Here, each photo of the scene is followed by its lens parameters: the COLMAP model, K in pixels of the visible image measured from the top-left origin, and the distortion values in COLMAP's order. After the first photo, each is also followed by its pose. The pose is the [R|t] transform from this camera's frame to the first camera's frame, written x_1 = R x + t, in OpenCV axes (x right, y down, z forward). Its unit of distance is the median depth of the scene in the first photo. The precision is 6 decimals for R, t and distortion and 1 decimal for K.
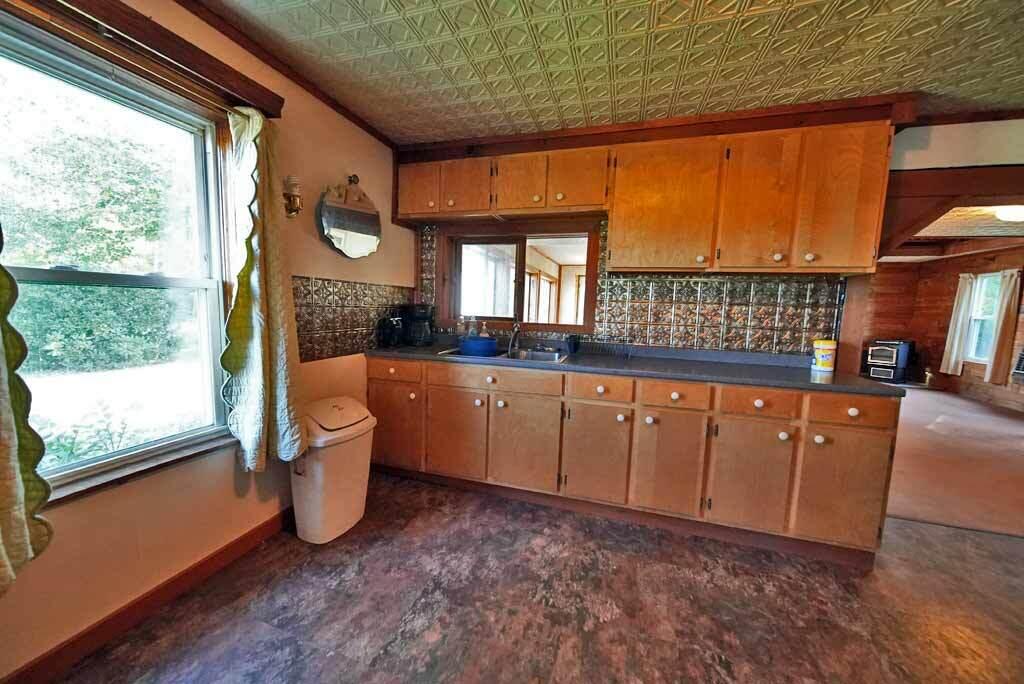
lens RADIAL K [[359.0, 0, 511.0], [0, 359.0, 342.7], [0, 0, 1]] dist [-0.001027, -0.000433]
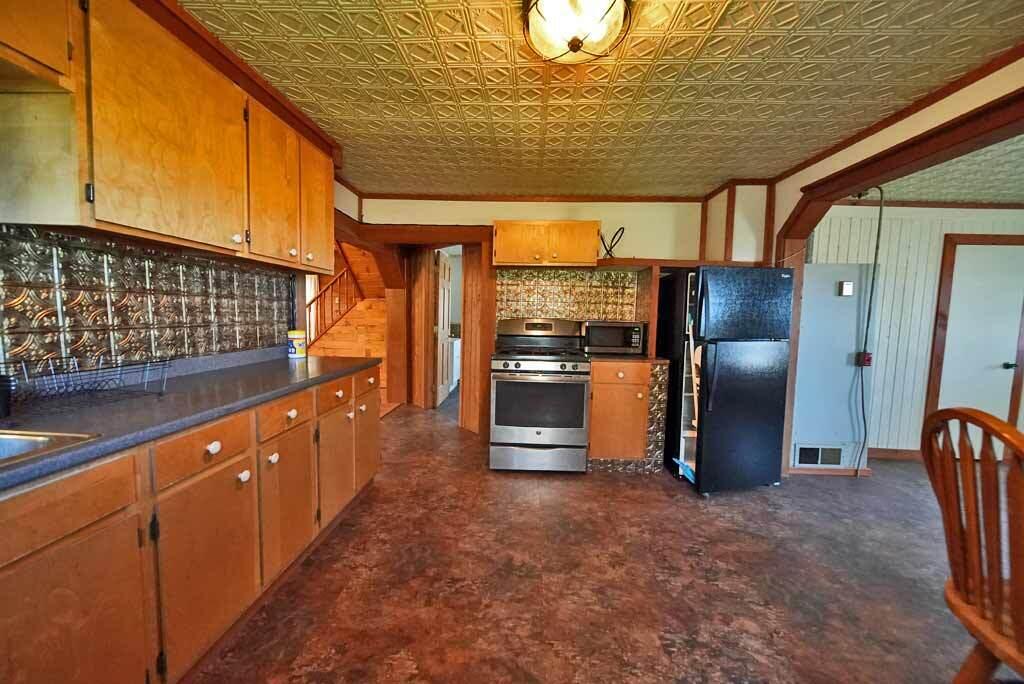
lens RADIAL K [[359.0, 0, 513.1], [0, 359.0, 339.6], [0, 0, 1]] dist [-0.001027, -0.000433]
pose [[-0.237244, -0.106348, 0.965611, -0.371648], [0.075152, 0.989002, 0.127389, -0.070606], [-0.968539, 0.102790, -0.226643, 0.603014]]
